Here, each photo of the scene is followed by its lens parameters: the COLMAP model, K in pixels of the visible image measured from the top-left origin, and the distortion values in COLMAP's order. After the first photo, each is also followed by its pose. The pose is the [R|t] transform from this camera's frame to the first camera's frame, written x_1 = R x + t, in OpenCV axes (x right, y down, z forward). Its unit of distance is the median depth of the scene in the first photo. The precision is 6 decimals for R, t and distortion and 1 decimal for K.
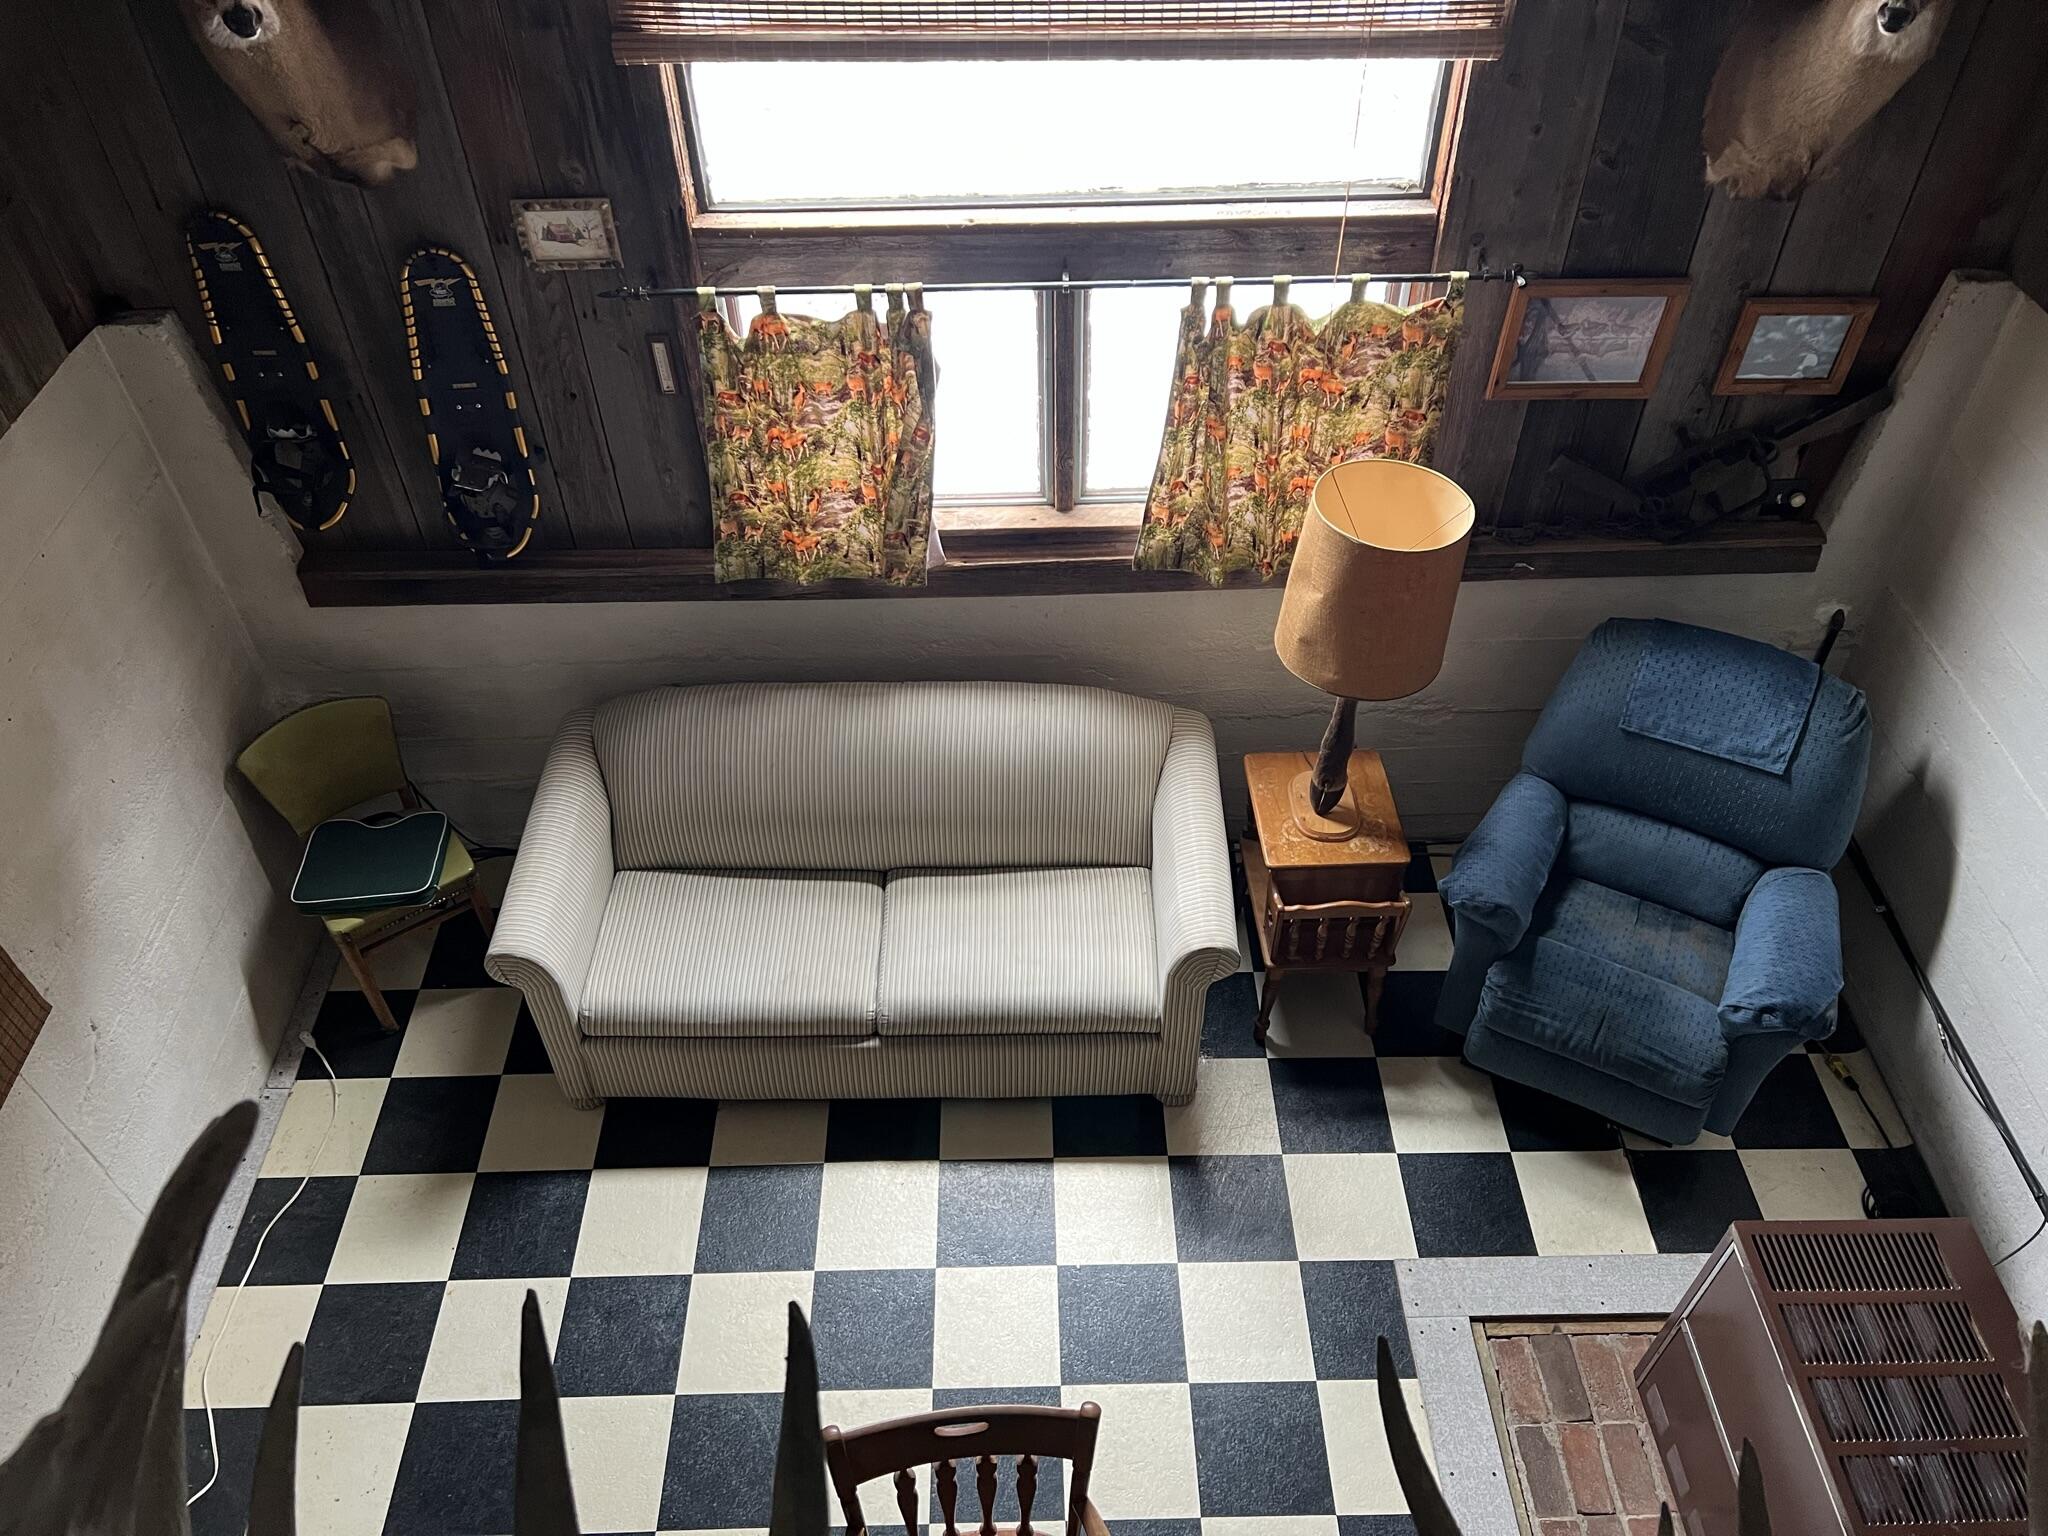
lens RADIAL K [[1539.5, 0, 1033.1], [0, 1539.5, 765.7], [0, 0, 1]] dist [0.053506, -0.052909]
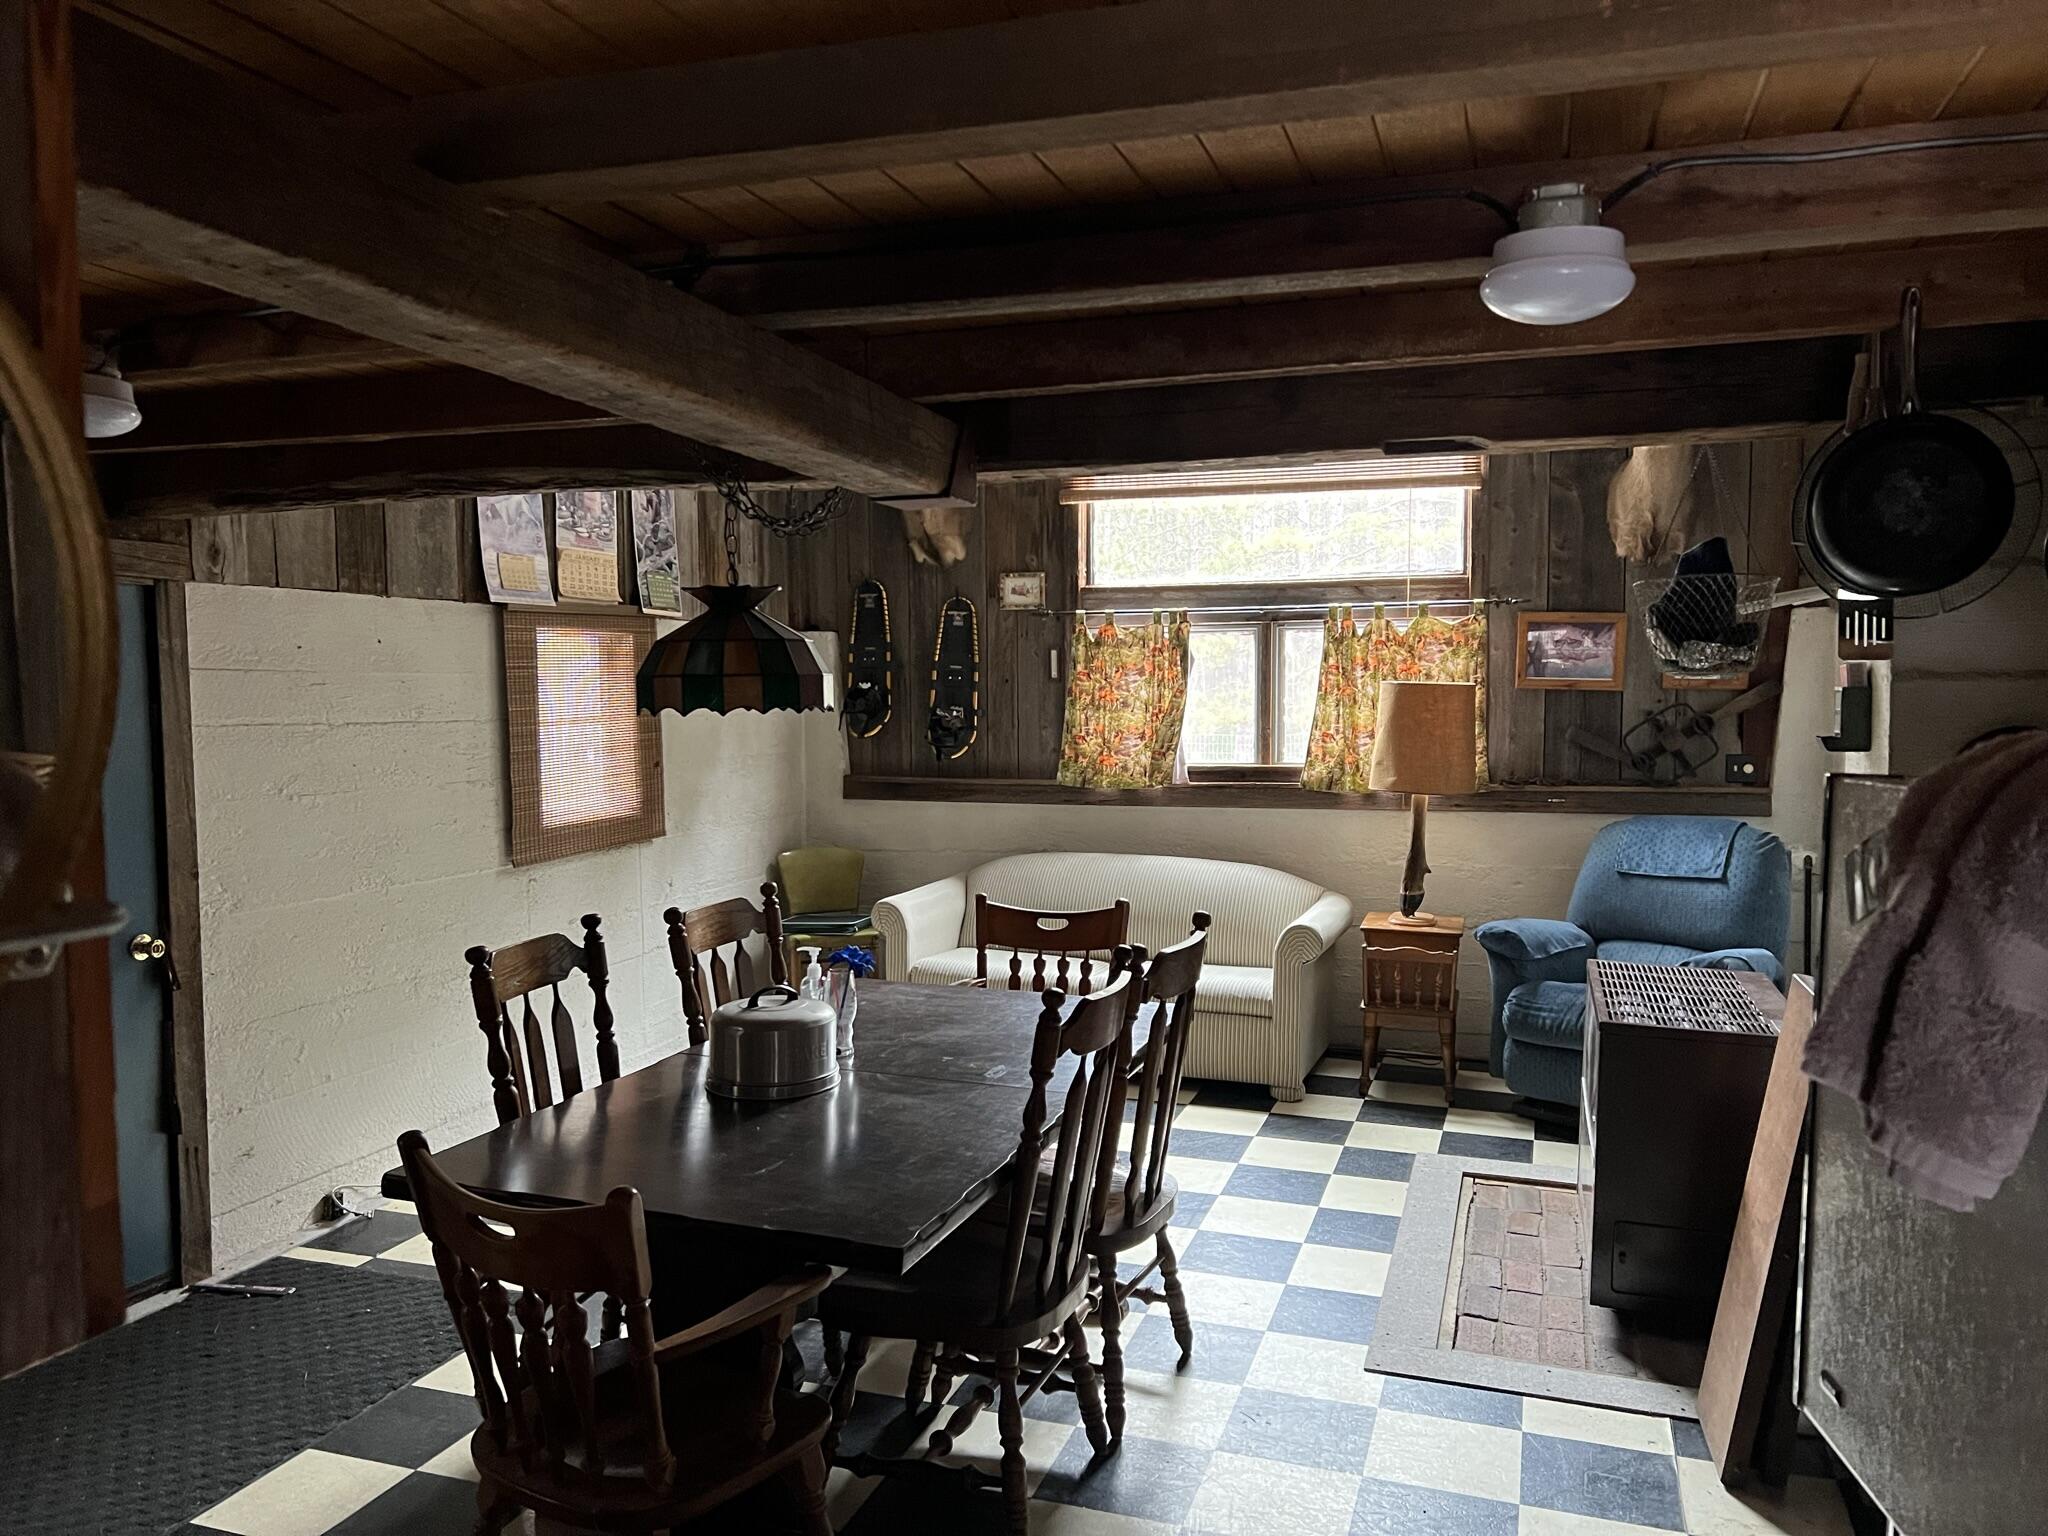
lens RADIAL K [[1539.5, 0, 1012.6], [0, 1539.5, 771.4], [0, 0, 1]] dist [0.053506, -0.052909]
pose [[0.935695, 0.023326, -0.352037, 0.381507], [-0.253080, 0.739587, -0.623668, 1.029008], [0.245815, 0.672656, 0.697932, -0.245050]]
